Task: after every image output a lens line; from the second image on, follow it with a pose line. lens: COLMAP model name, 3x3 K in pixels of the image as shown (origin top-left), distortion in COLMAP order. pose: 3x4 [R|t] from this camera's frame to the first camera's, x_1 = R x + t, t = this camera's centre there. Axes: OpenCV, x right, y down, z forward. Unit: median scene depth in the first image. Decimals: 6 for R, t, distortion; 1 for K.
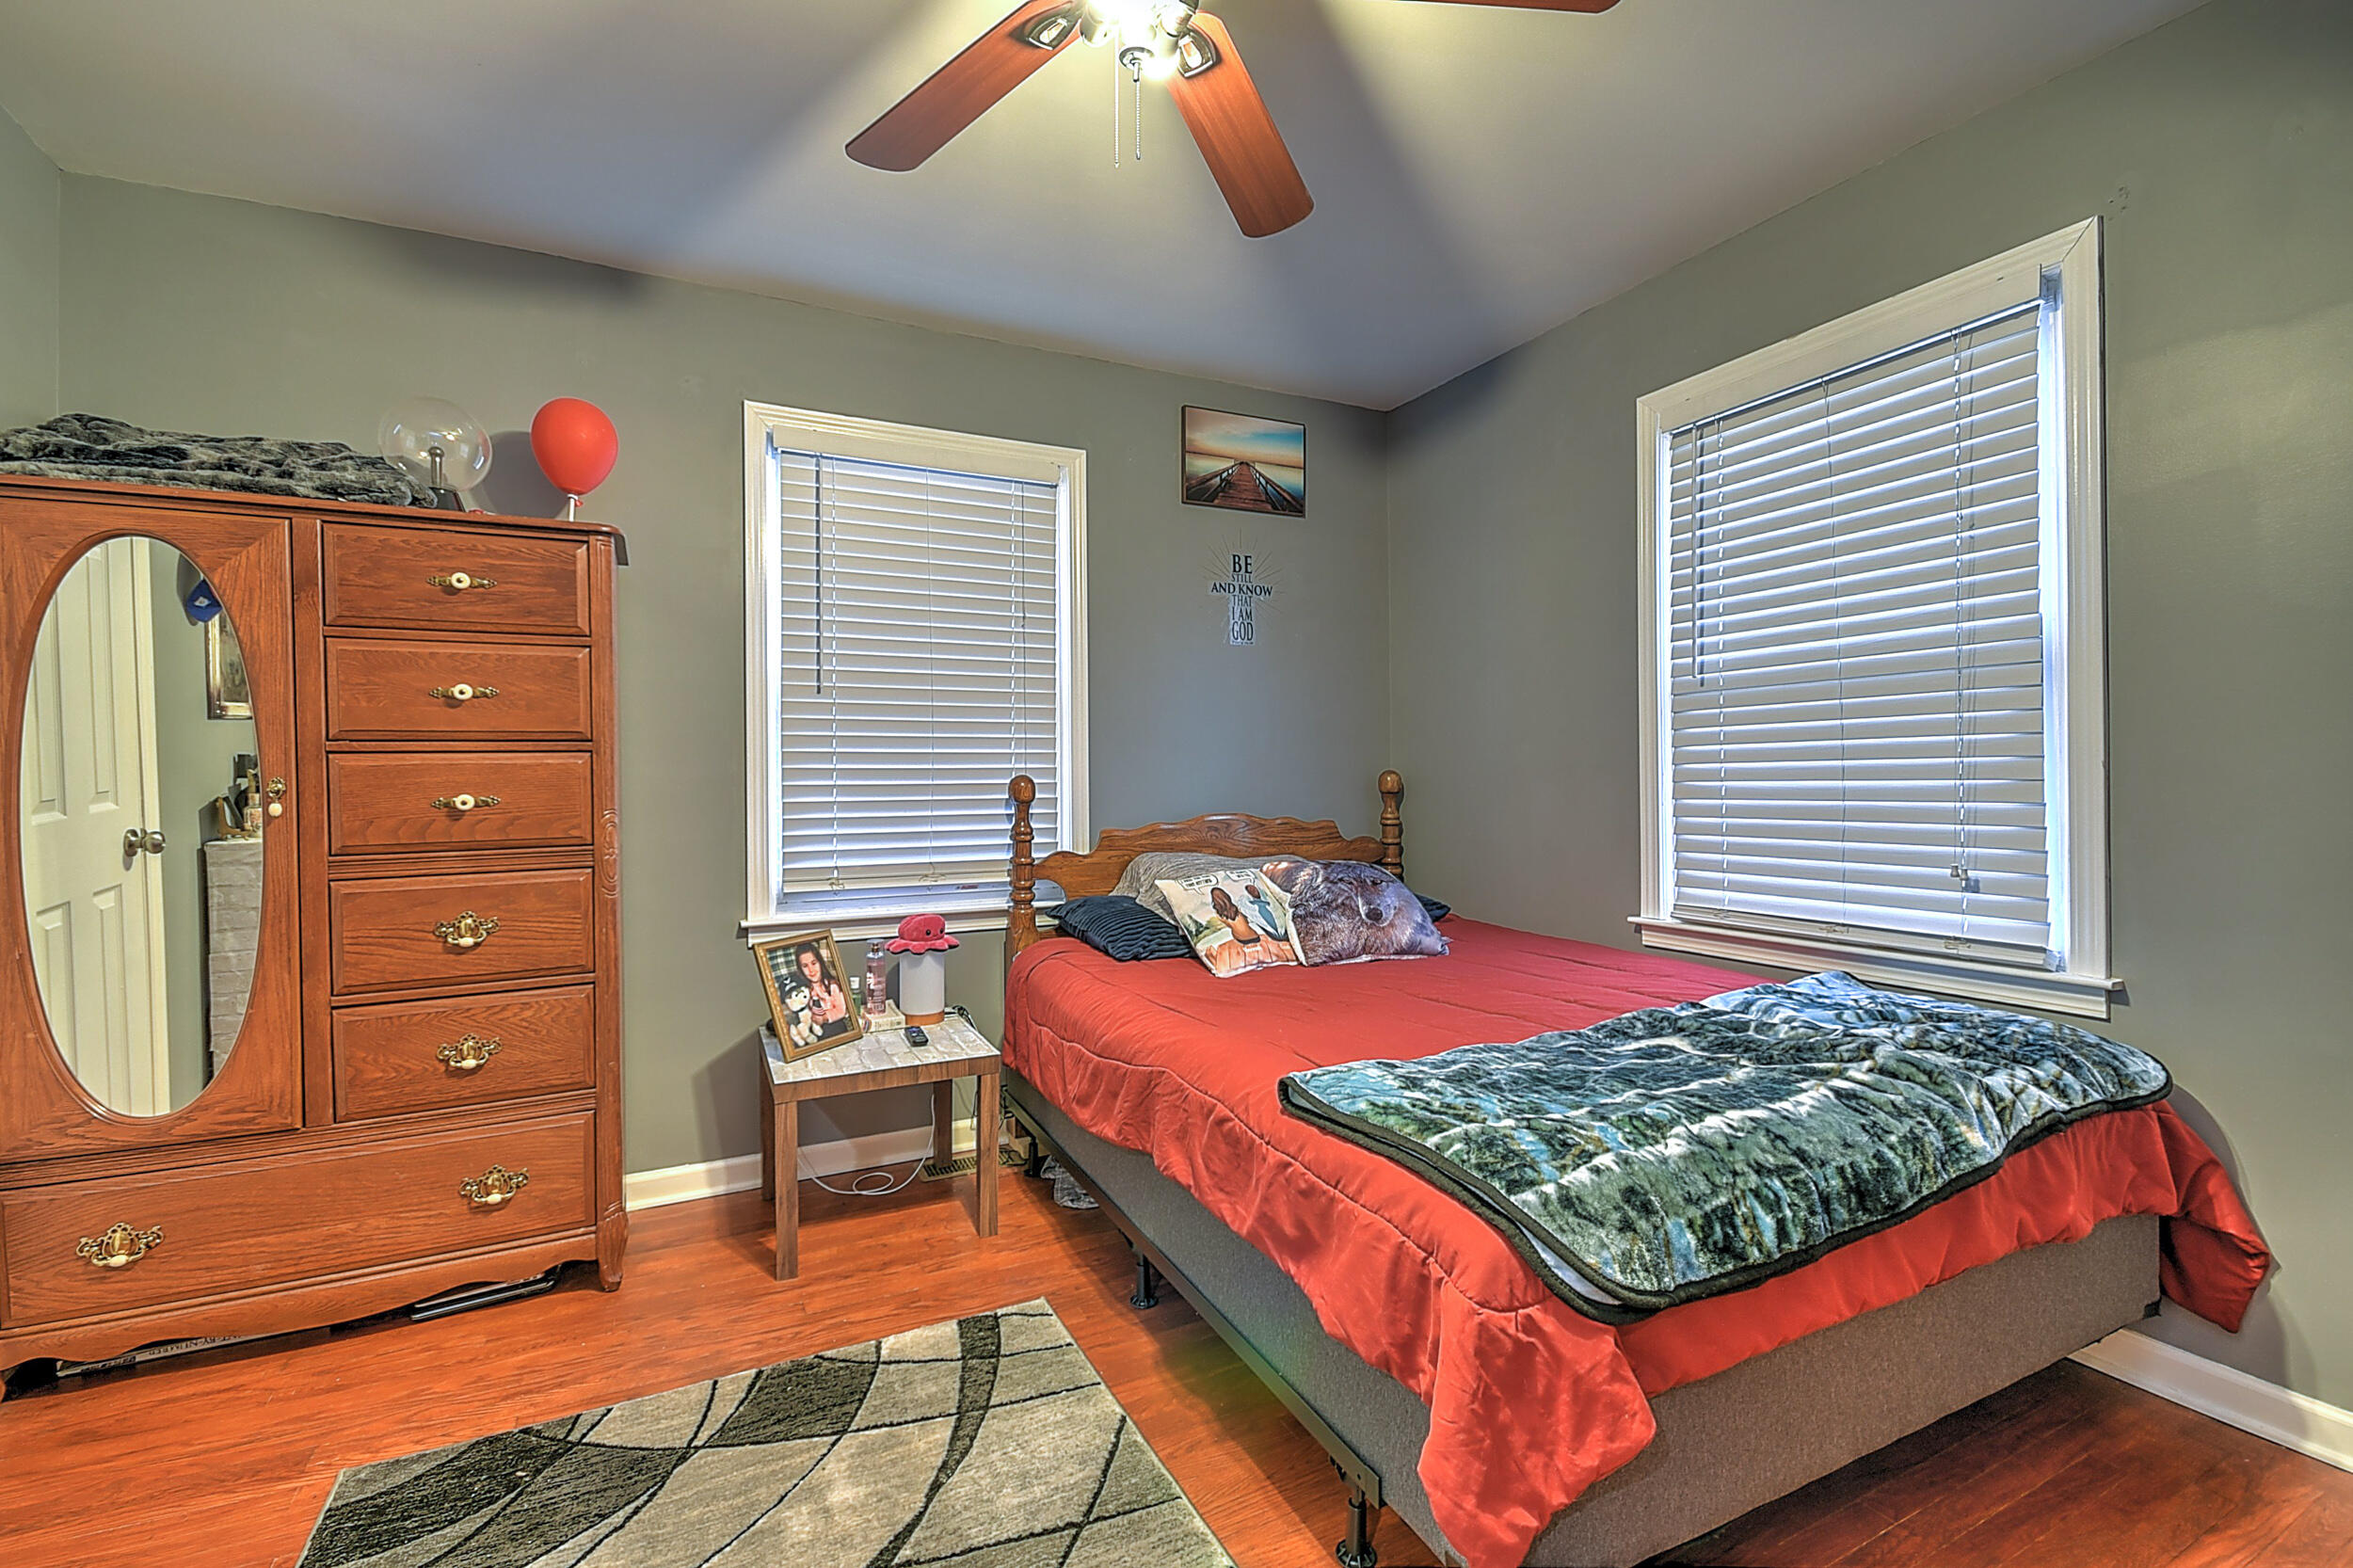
lens RADIAL K [[1021.3, 0, 1168.5], [0, 1021.3, 773.4], [0, 0, 1]] dist [0.004479, 0.000221]
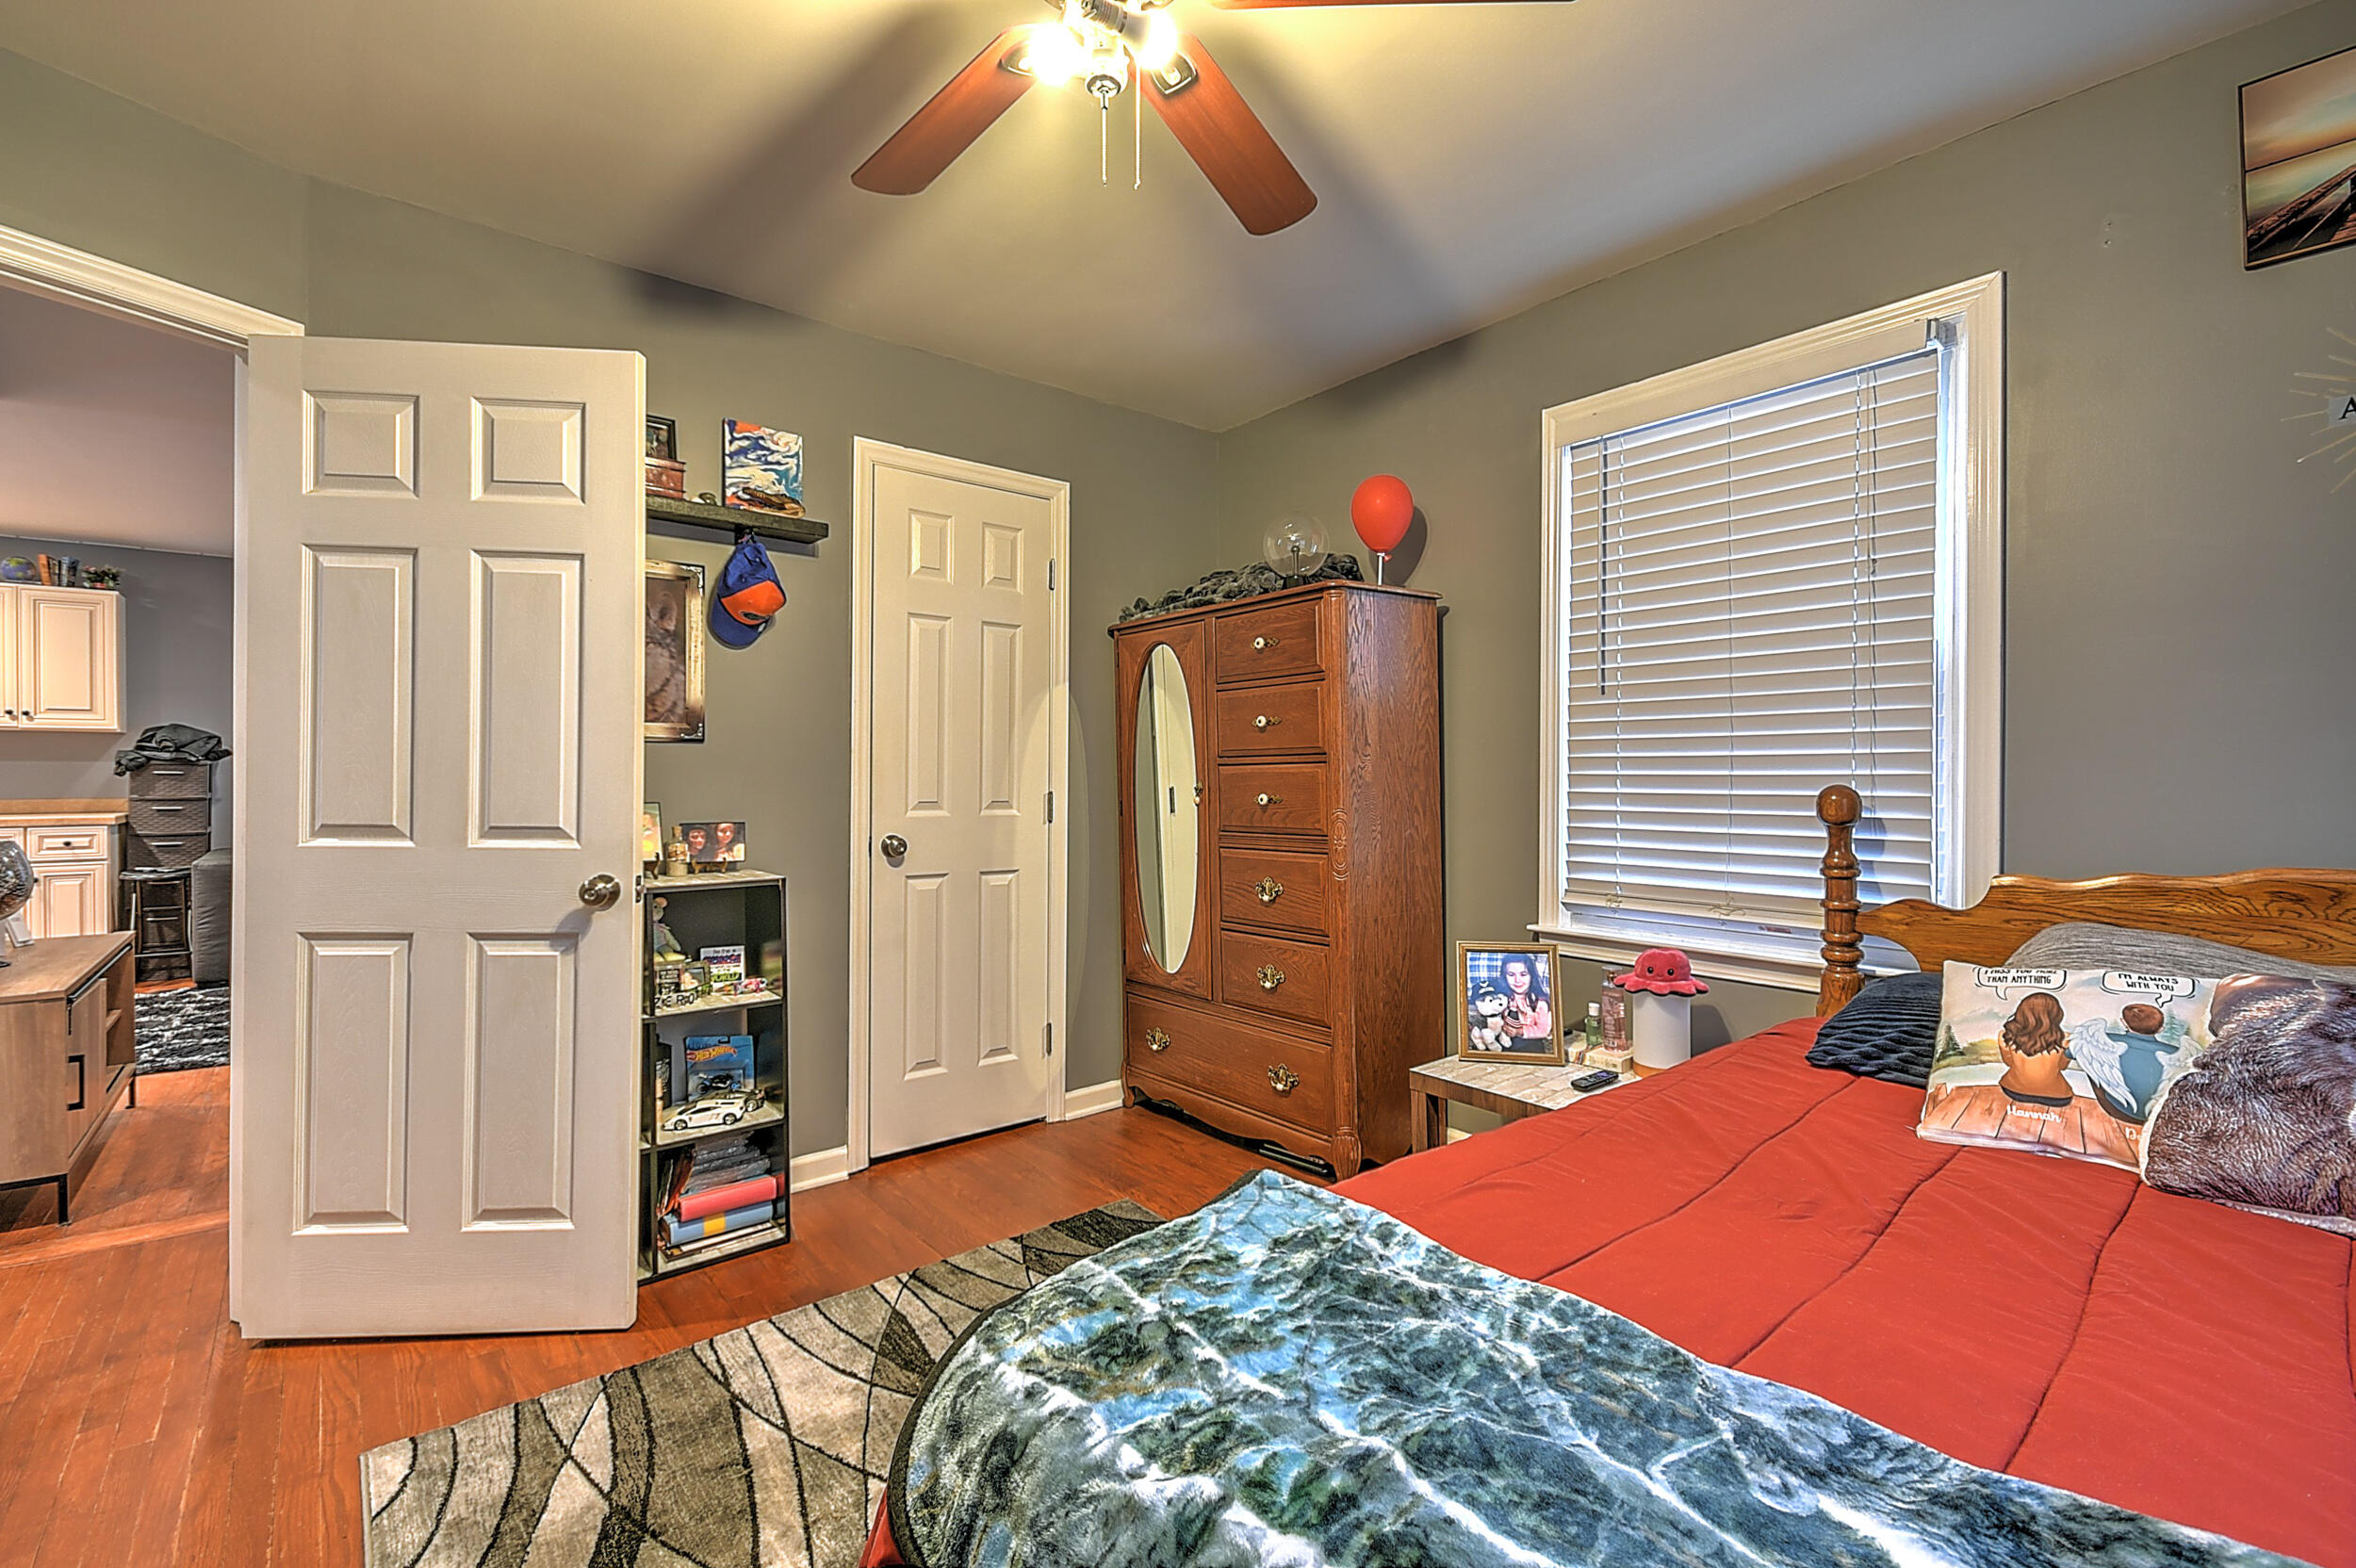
lens RADIAL K [[1022.6, 0, 1177.0], [0, 1022.6, 778.2], [0, 0, 1]] dist [0.005468, -0.000173]
pose [[0.226483, 0.009812, -0.973966, 0.529042], [0.000910, 0.999947, 0.010286, -0.012812], [0.974015, -0.003216, 0.226462, 0.452844]]
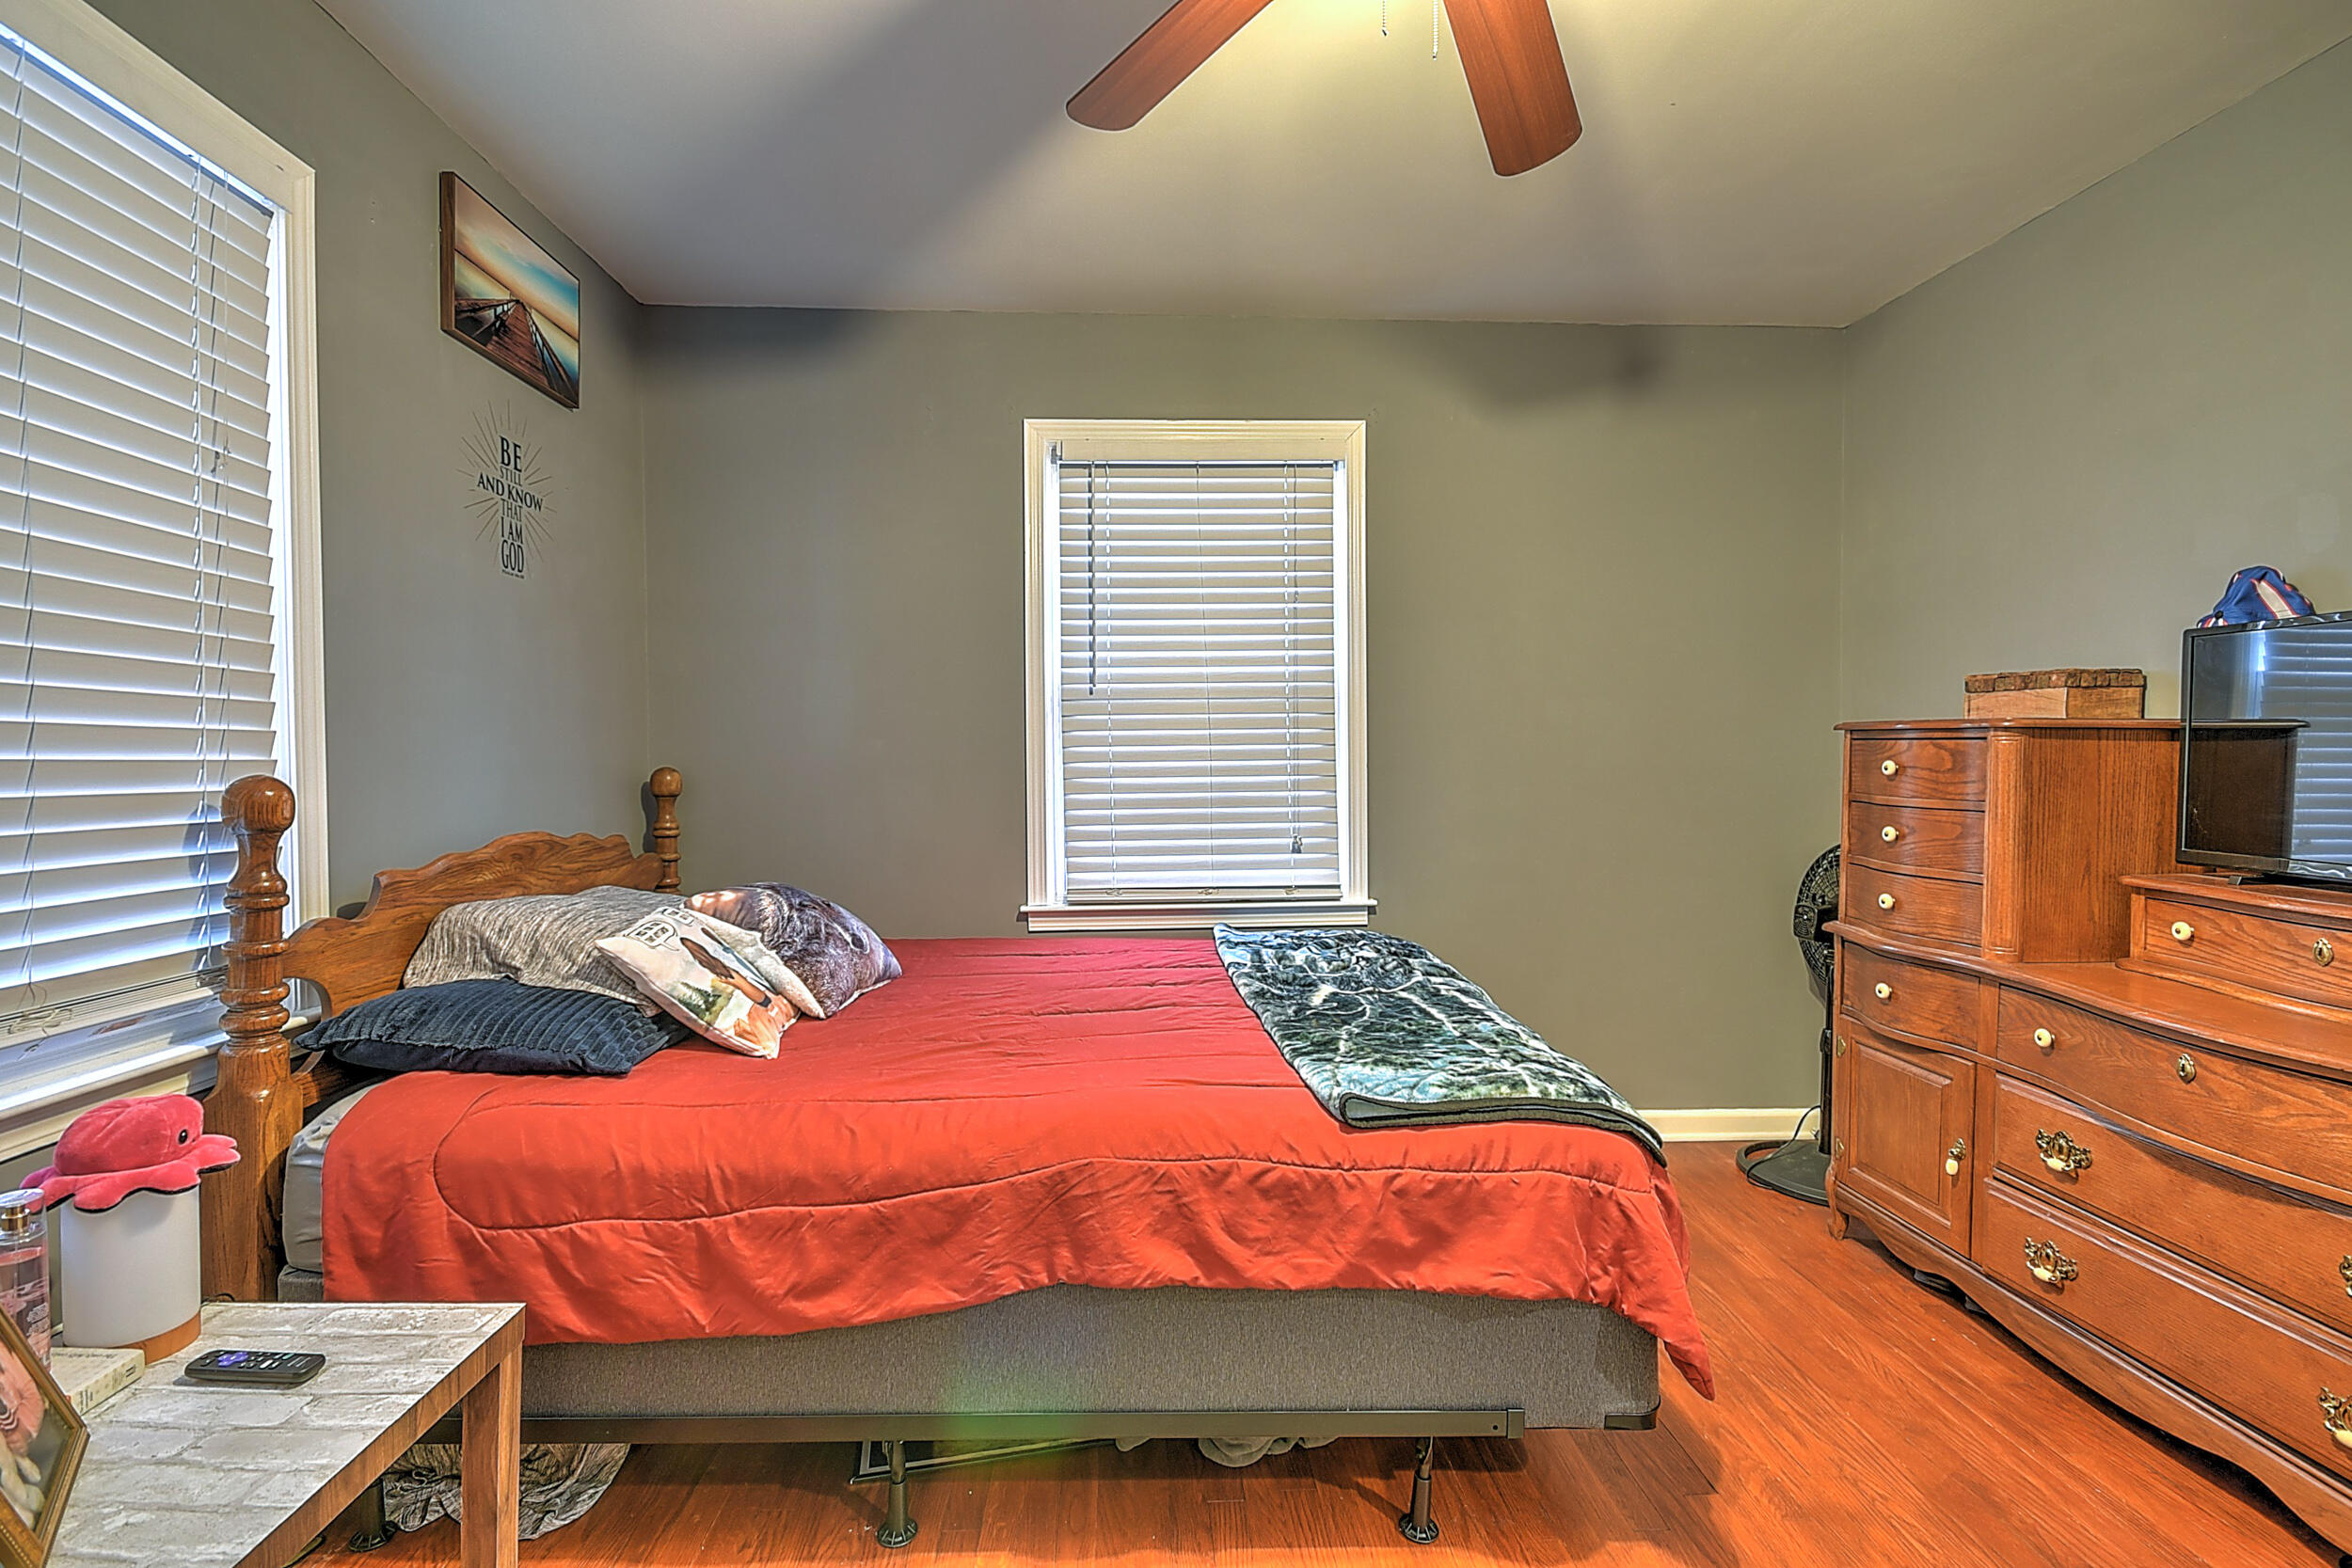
lens RADIAL K [[1020.8, 0, 1175.0], [0, 1020.8, 778.2], [0, 0, 1]] dist [0.005468, -0.000173]
pose [[0.408033, -0.006876, 0.912941, -0.488084], [-0.001416, 0.999966, 0.008164, -0.001953], [-0.912966, -0.004624, 0.408010, 0.457039]]
